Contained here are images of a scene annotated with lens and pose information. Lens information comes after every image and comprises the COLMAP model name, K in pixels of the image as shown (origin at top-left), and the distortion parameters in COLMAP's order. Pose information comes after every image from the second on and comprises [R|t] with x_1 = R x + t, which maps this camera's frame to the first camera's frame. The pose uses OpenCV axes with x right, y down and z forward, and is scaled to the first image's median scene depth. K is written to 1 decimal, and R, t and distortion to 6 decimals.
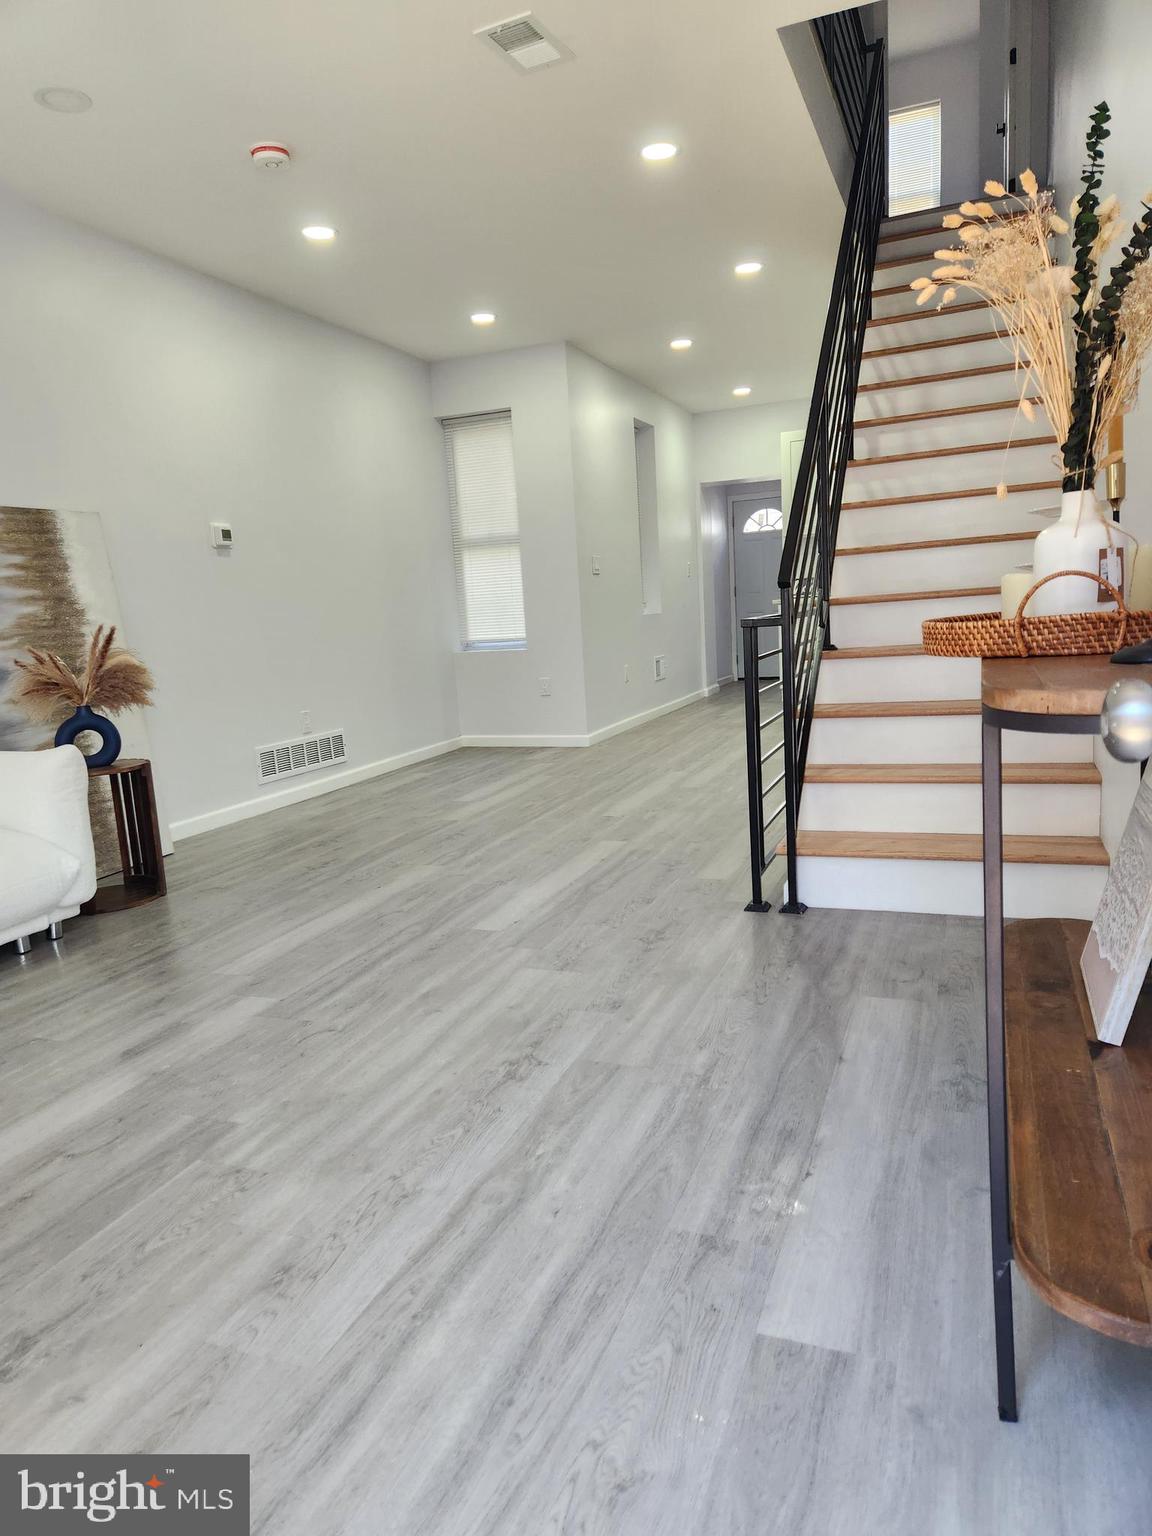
lens RADIAL K [[1021.9, 0, 566.4], [0, 1021.9, 769.8], [0, 0, 1]] dist [0.104476, -0.098622]
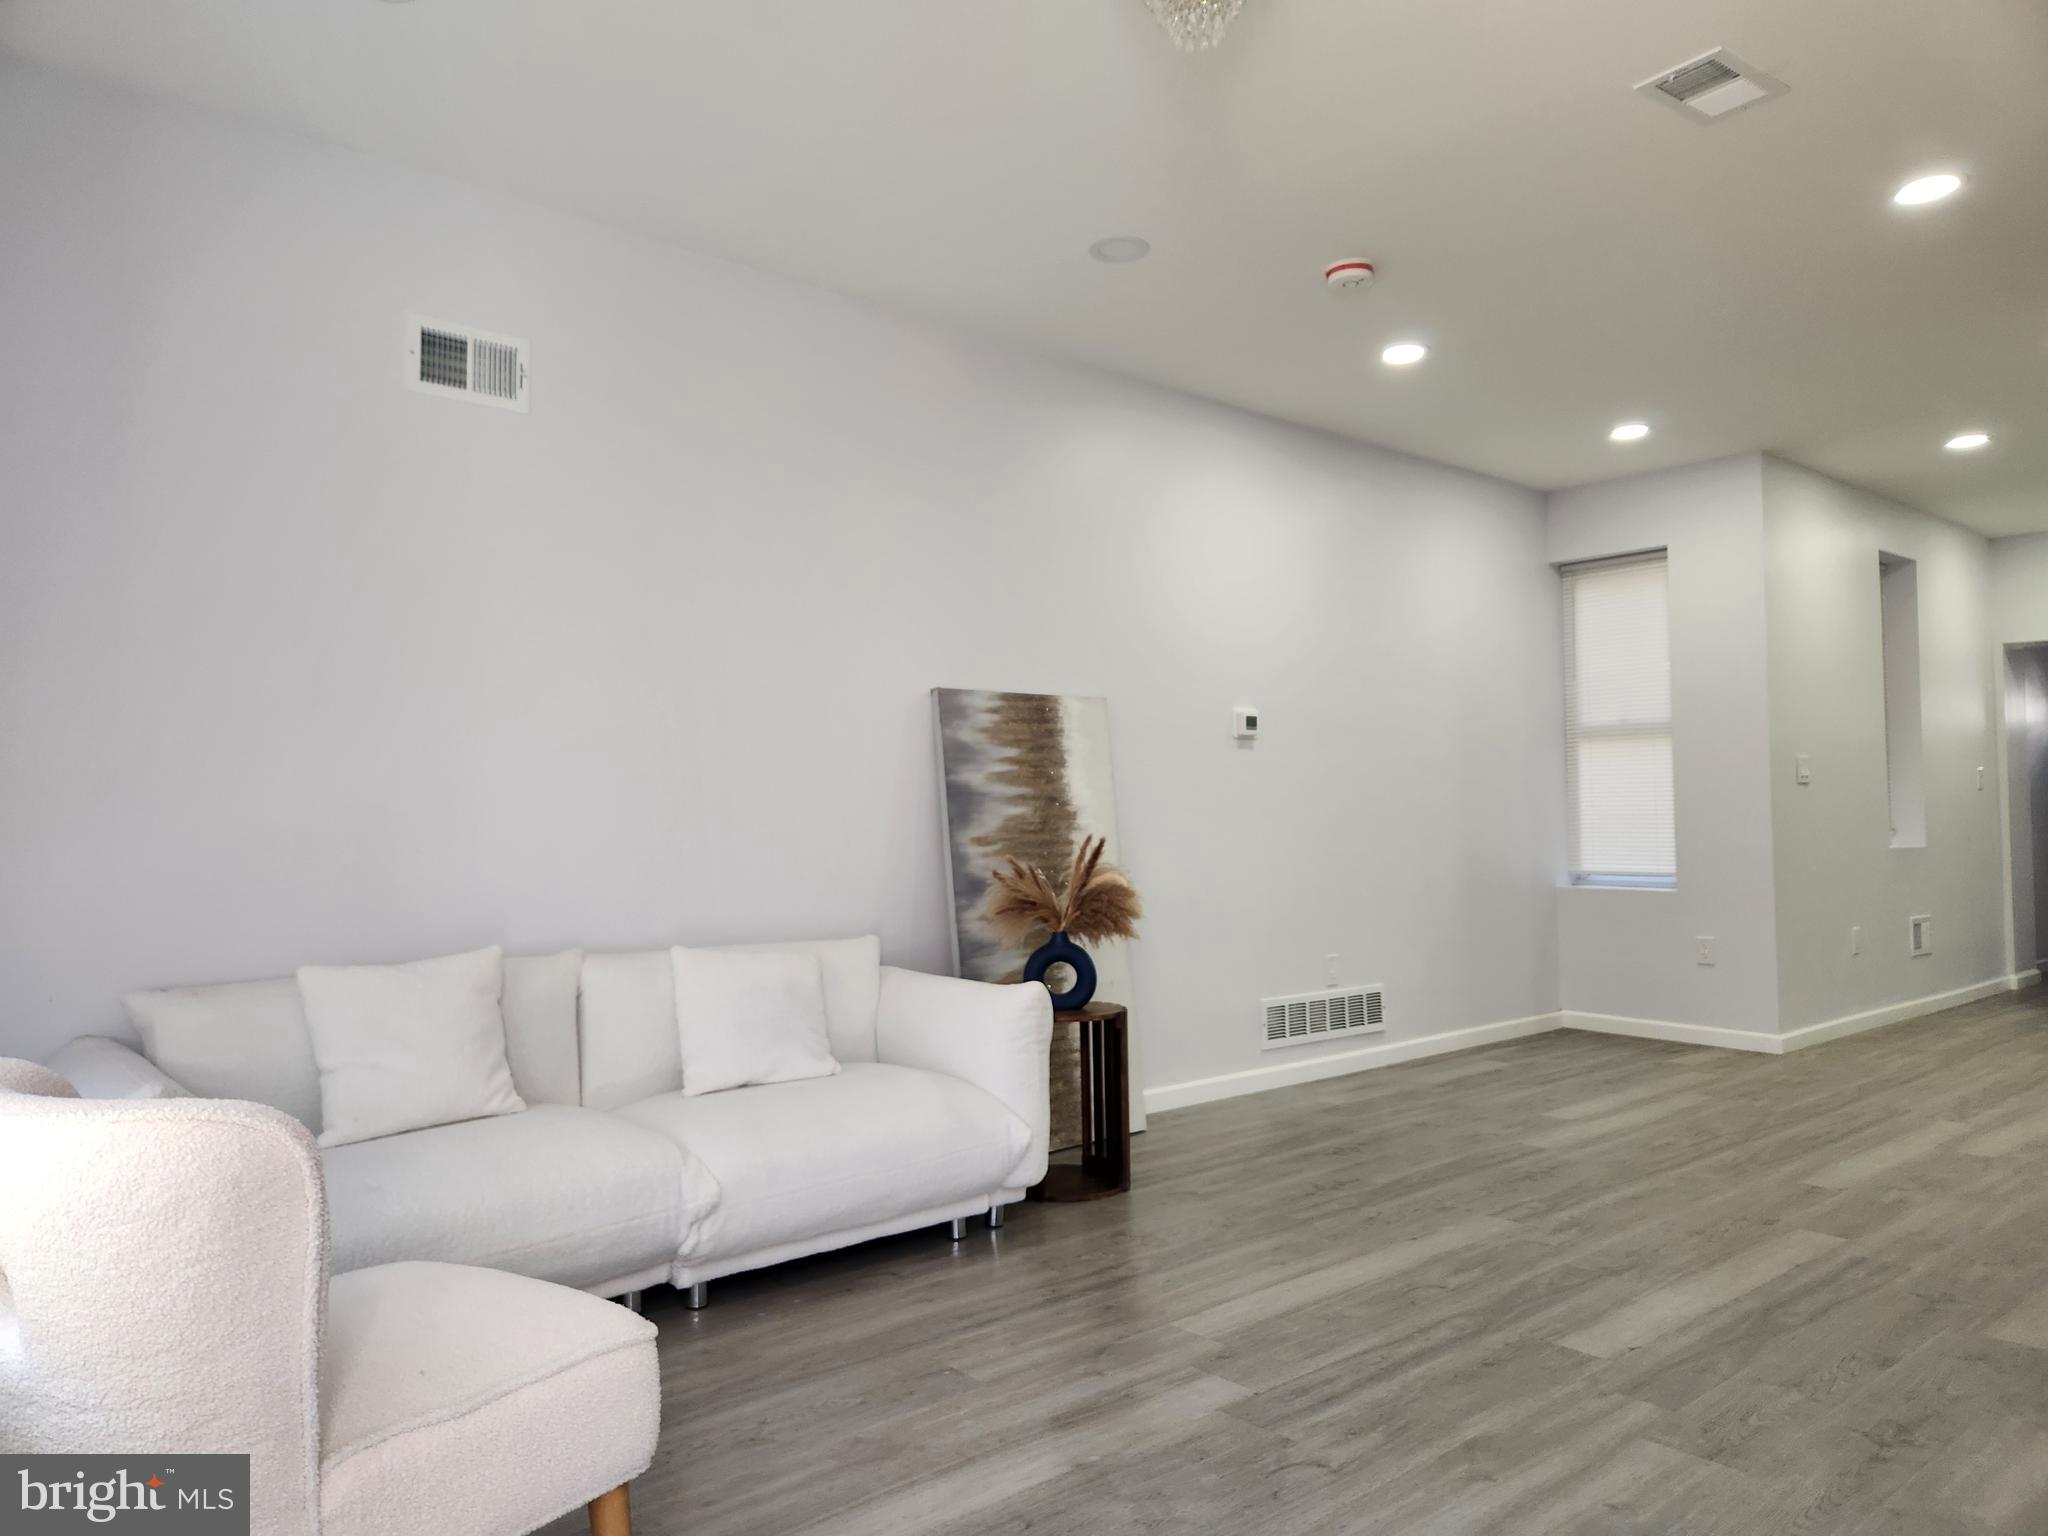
lens RADIAL K [[1381.1, 0, 1019.1], [0, 1381.1, 761.2], [0, 0, 1]] dist [0.082046, -0.079787]
pose [[0.885105, 0.033602, -0.464177, 0.005490], [-0.117589, 0.981175, -0.153194, -0.025933], [0.450291, 0.190175, 0.872394, 0.019977]]
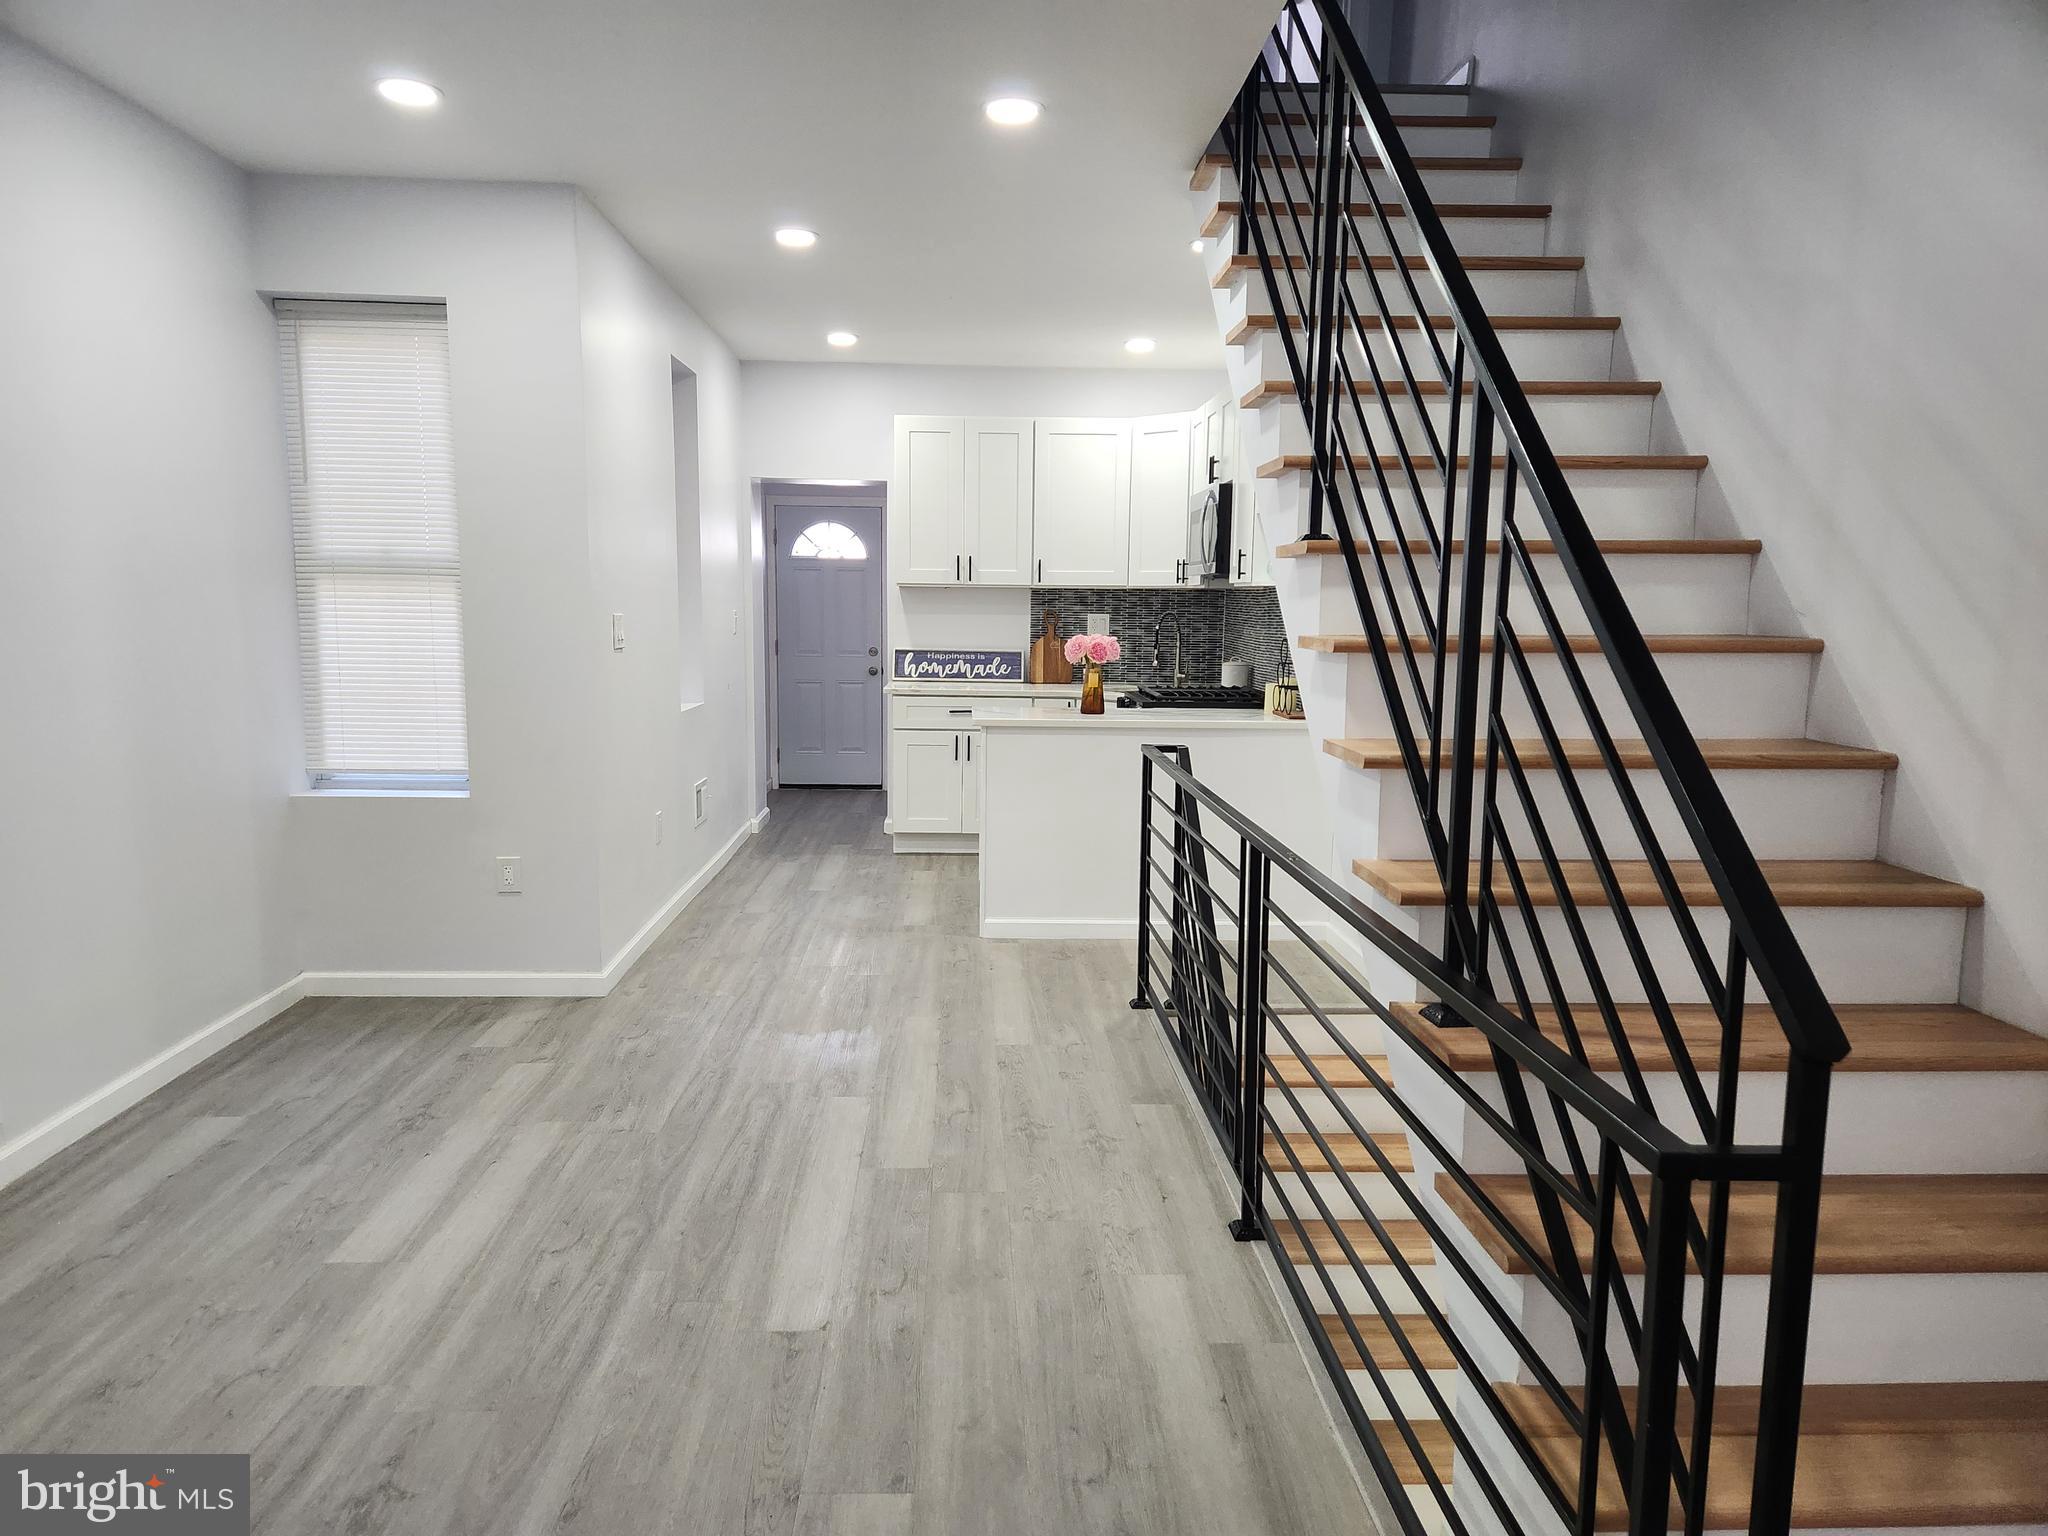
lens RADIAL K [[1362.5, 0, 1016.7], [0, 1362.5, 780.6], [0, 0, 1]] dist [0.104476, -0.098622]
pose [[0.911860, 0.018810, 0.410070, -0.152476], [-0.003994, 0.999309, -0.036958, -0.221755], [-0.410482, 0.032062, 0.911305, 0.660831]]
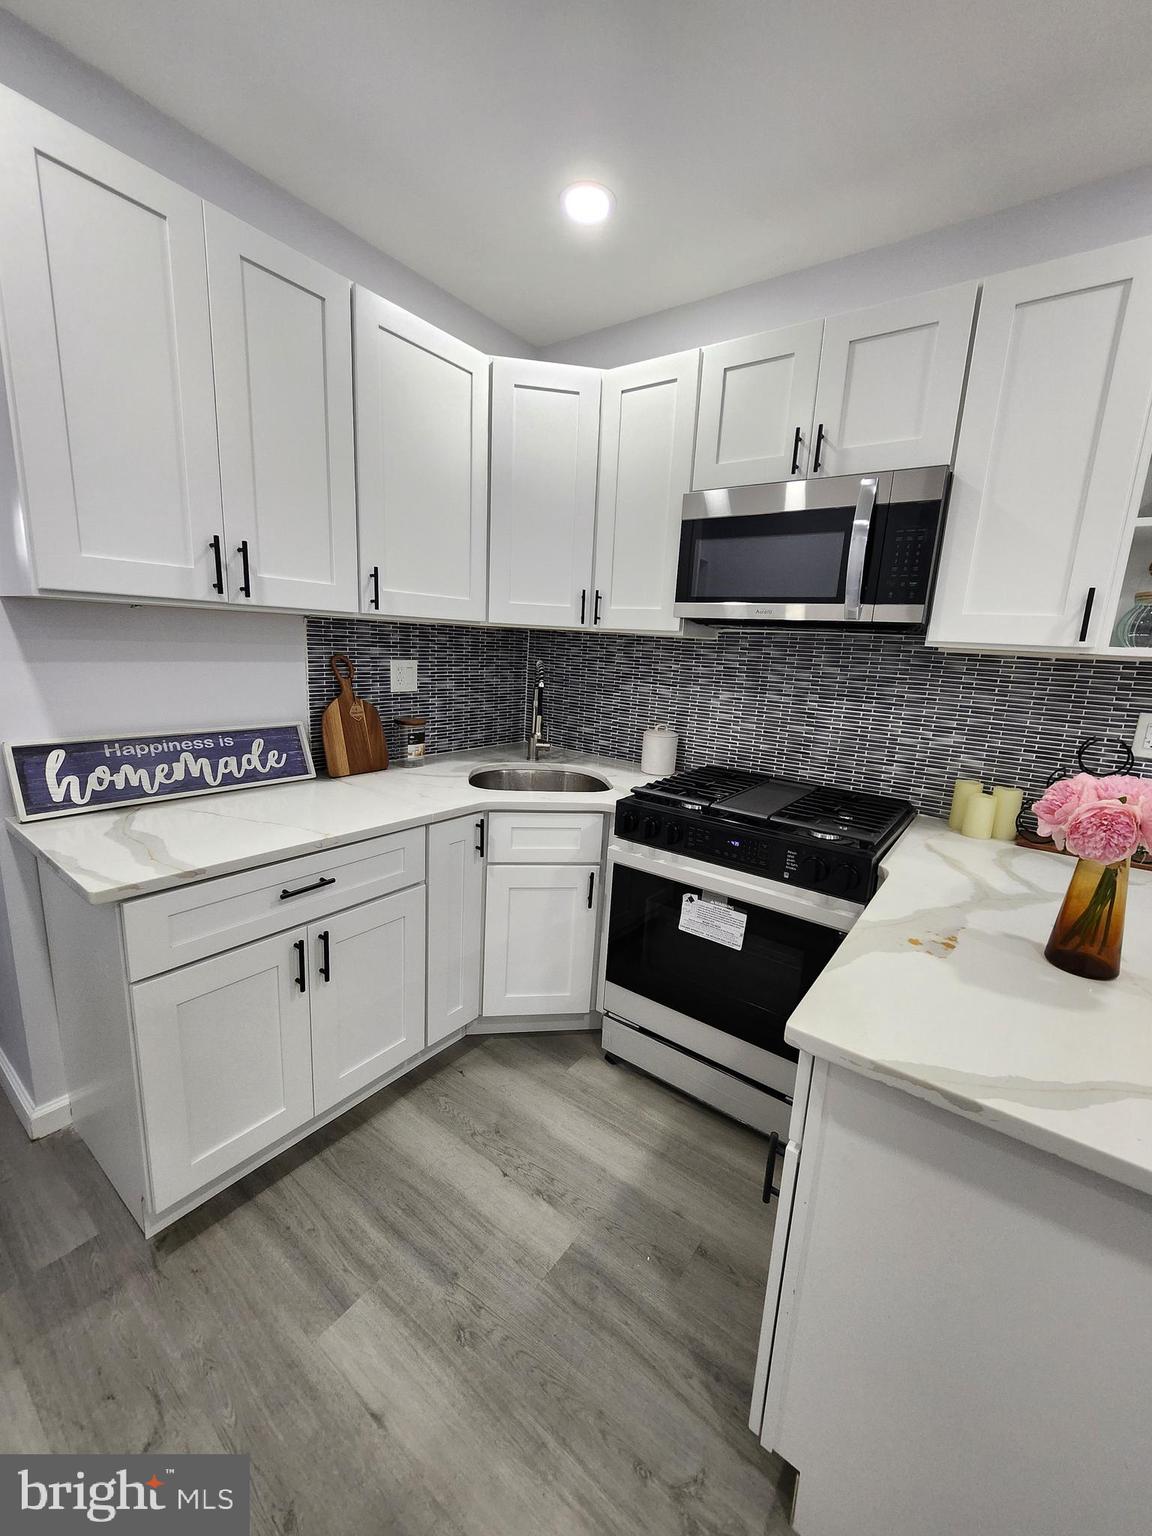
lens RADIAL K [[611.1, 0, 585.9], [0, 611.1, 767.9], [0, 0, 1]] dist [-0.001342, -0.000055]
pose [[0.243601, -0.124283, 0.961879, 0.292290], [0.085579, 0.990642, 0.106326, -0.532029], [-0.966092, 0.056415, 0.251958, 2.376707]]
